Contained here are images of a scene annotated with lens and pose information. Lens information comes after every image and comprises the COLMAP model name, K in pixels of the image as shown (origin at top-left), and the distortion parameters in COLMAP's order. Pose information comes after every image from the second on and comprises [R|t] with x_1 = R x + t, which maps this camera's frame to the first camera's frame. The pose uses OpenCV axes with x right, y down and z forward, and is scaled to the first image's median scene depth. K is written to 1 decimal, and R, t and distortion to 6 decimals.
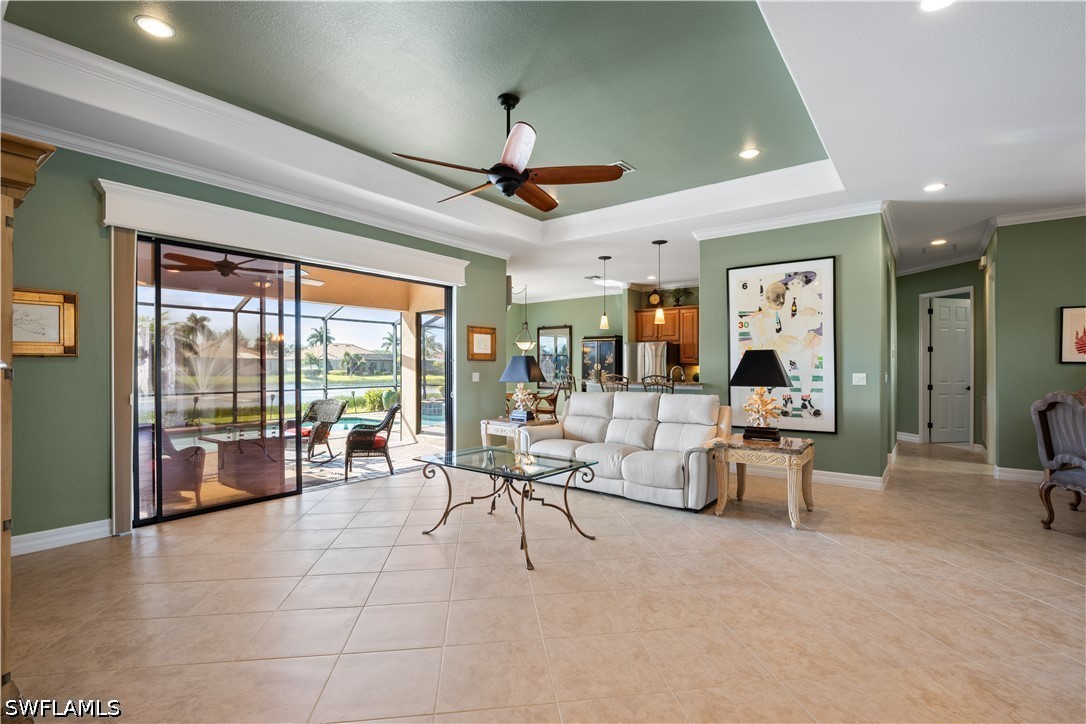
lens RADIAL K [[511.5, 0, 543.0], [0, 511.5, 362.0], [0, 0, 1]] dist [-0.013870, -0.000081]
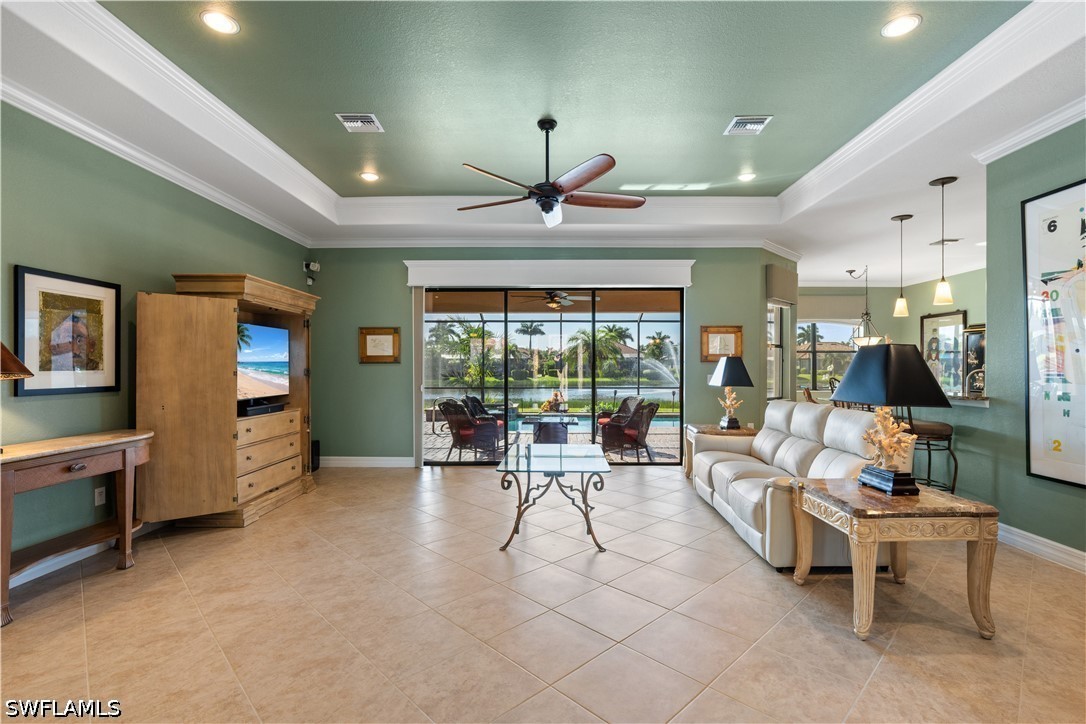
lens RADIAL K [[503.2, 0, 547.0], [0, 503.2, 365.8], [0, 0, 1]] dist [-0.012926, 0.000427]
pose [[0.589095, -0.000092, -0.808064, 0.684872], [0.007308, 0.999960, 0.005214, -0.004571], [0.808031, -0.008977, 0.589072, 0.314180]]
